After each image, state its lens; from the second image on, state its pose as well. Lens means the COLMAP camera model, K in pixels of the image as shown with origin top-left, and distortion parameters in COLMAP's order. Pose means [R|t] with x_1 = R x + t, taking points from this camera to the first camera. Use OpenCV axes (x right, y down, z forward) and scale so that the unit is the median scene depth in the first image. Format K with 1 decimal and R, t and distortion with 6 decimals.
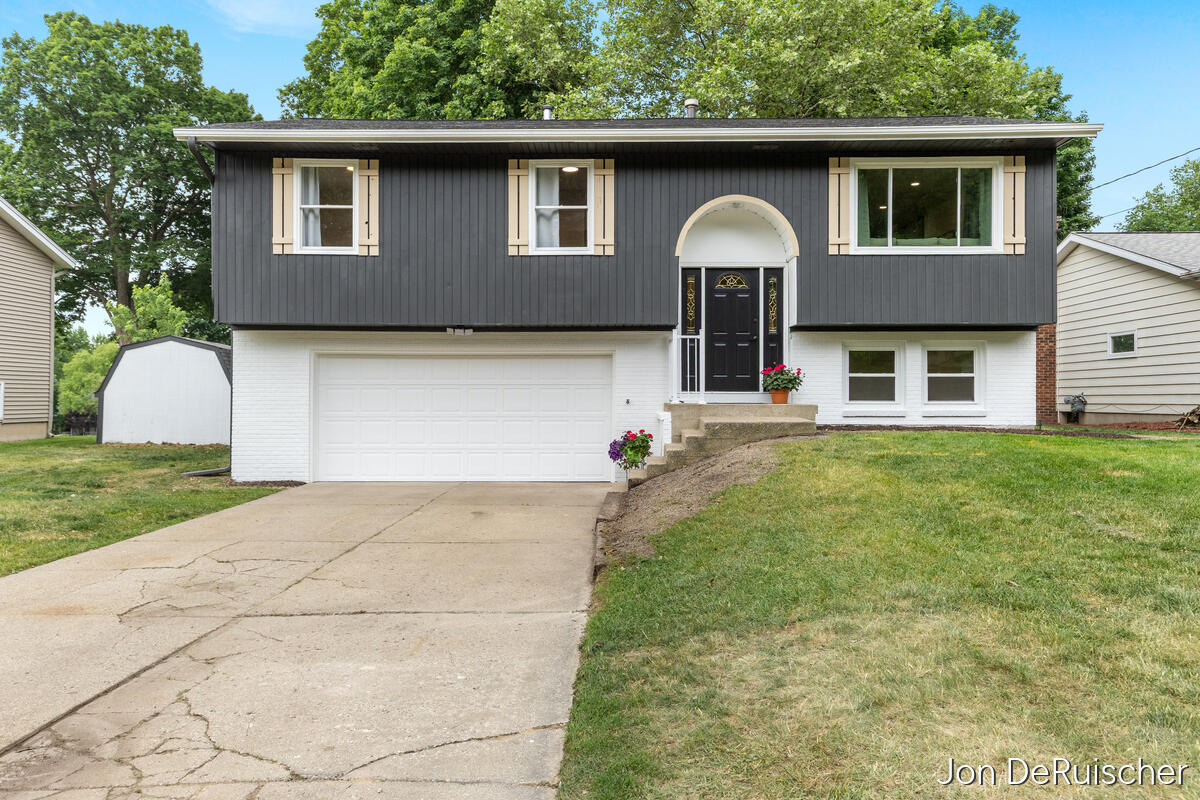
lens RADIAL K [[902.4, 0, 601.1], [0, 902.4, 376.6], [0, 0, 1]] dist [0.028406, -0.010050]
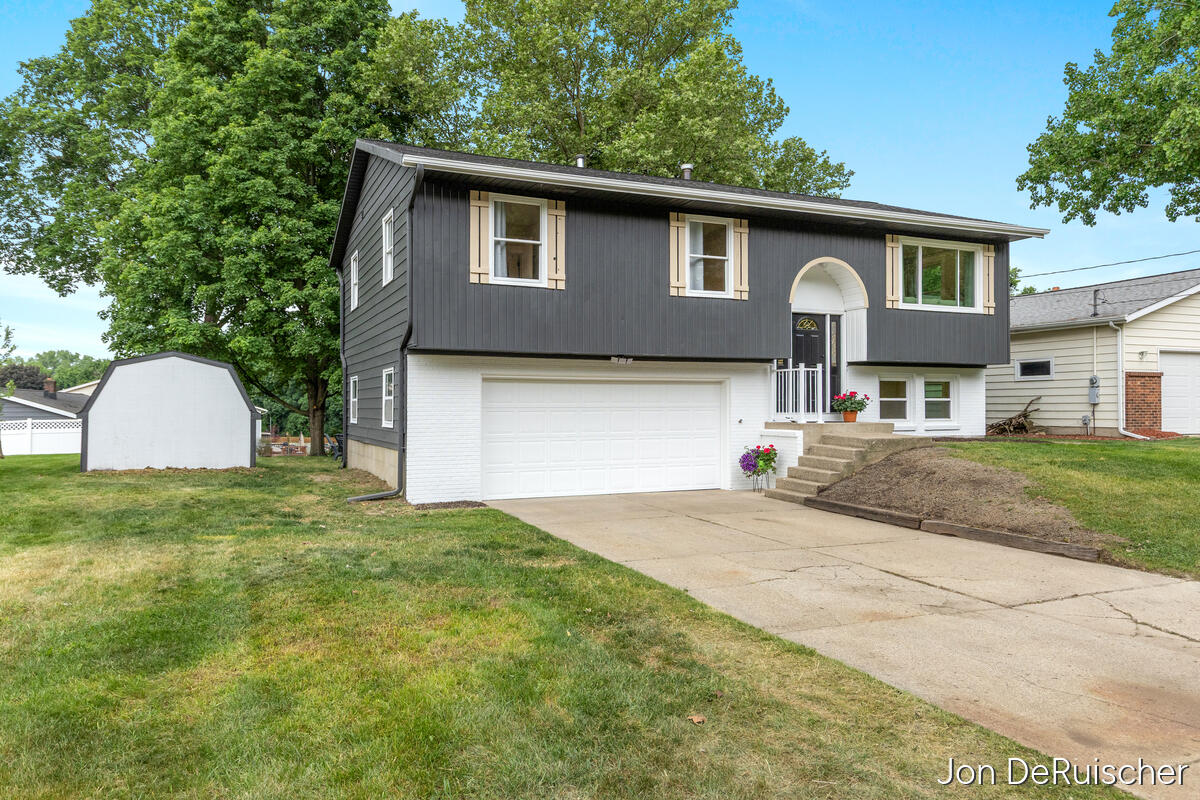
lens RADIAL K [[846.0, 0, 602.1], [0, 846.0, 395.8], [0, 0, 1]] dist [-0.002209, 0.008678]
pose [[0.908888, 0.002978, 0.417029, -0.623662], [-0.005925, 0.999966, 0.005773, -0.011981], [-0.416997, -0.007718, 0.908875, 0.056358]]
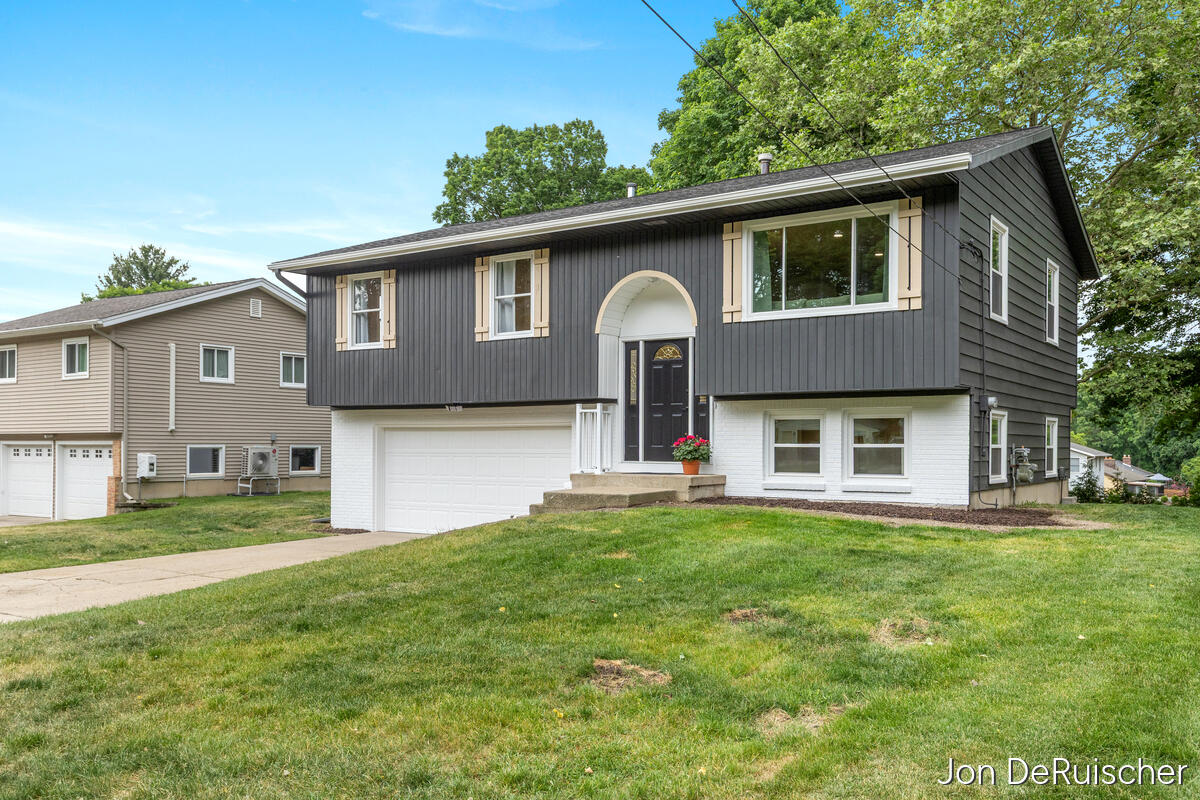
lens RADIAL K [[1002.3, 0, 613.7], [0, 1002.3, 456.7], [0, 0, 1]] dist [-0.004077, -0.000083]
pose [[0.840592, 0.006356, -0.541631, 0.729585], [0.003787, 0.999838, 0.017610, -0.009543], [0.541655, -0.016854, 0.840432, 0.021056]]
